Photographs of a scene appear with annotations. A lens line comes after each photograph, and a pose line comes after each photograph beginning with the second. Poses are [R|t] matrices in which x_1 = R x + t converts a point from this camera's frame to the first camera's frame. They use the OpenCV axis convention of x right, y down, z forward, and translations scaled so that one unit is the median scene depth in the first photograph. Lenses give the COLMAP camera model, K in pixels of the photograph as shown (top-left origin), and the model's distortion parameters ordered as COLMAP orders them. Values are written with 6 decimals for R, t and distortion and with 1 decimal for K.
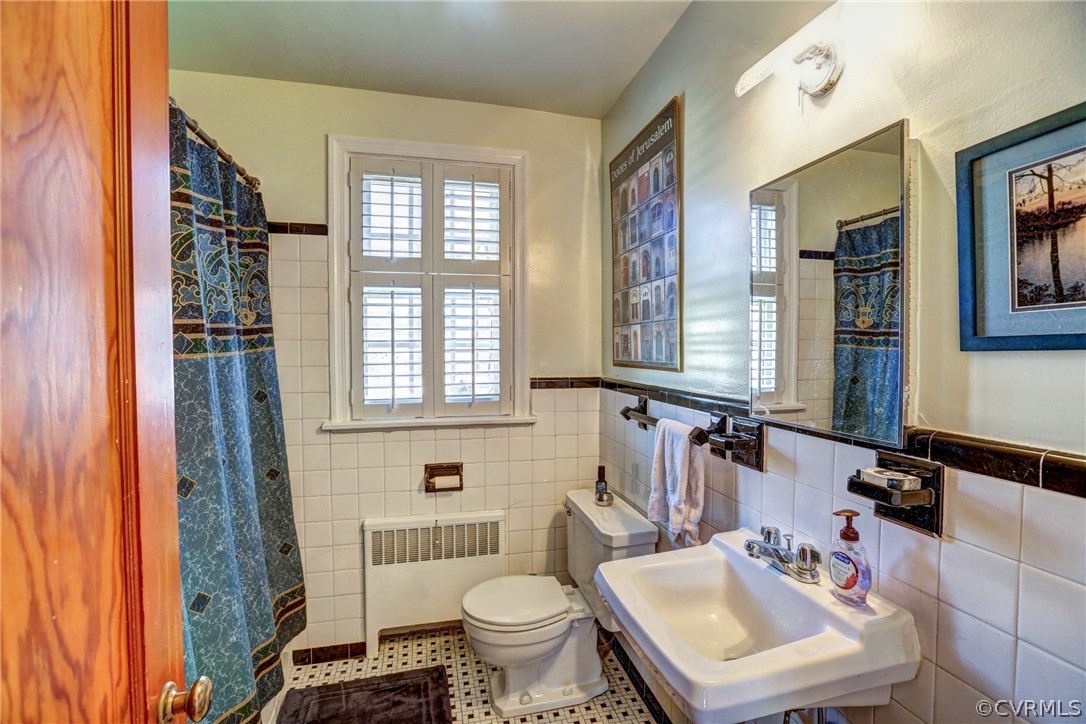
lens RADIAL K [[493.9, 0, 533.0], [0, 493.9, 358.2], [0, 0, 1]] dist [-0.047306, 0.014386]
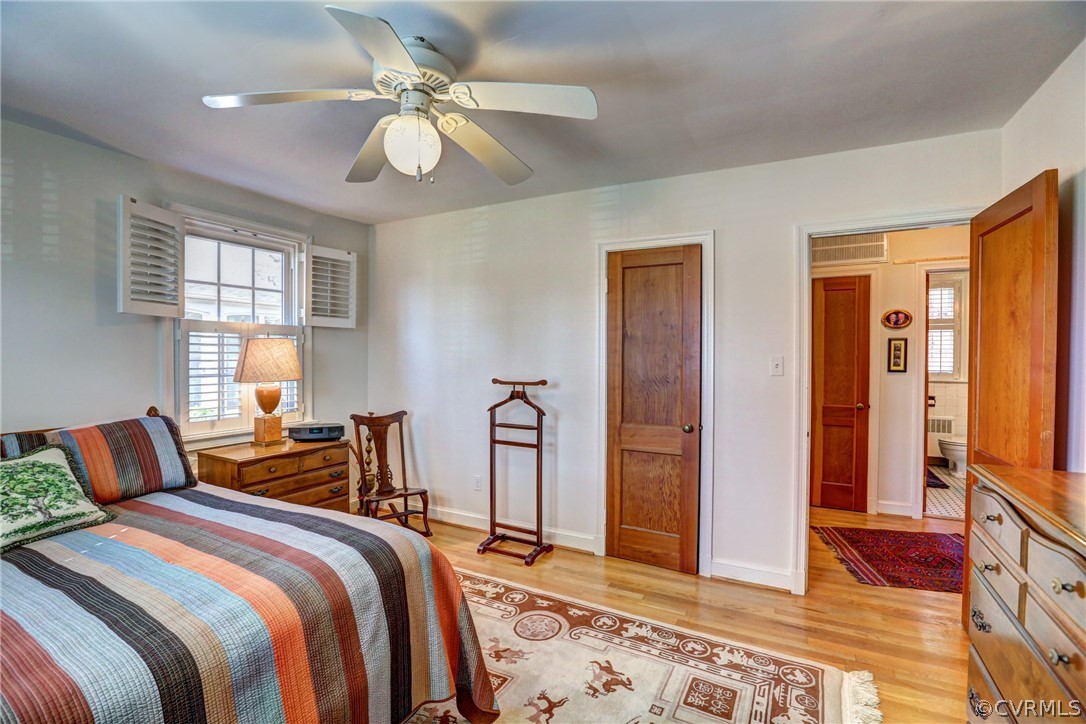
lens RADIAL K [[493.9, 0, 539.1], [0, 493.9, 357.6], [0, 0, 1]] dist [-0.047306, 0.014386]
pose [[0.761189, 0.010582, -0.648444, -0.087119], [-0.013979, 0.999902, -0.000092, 0.035751], [0.648380, 0.009134, 0.761262, -2.279009]]
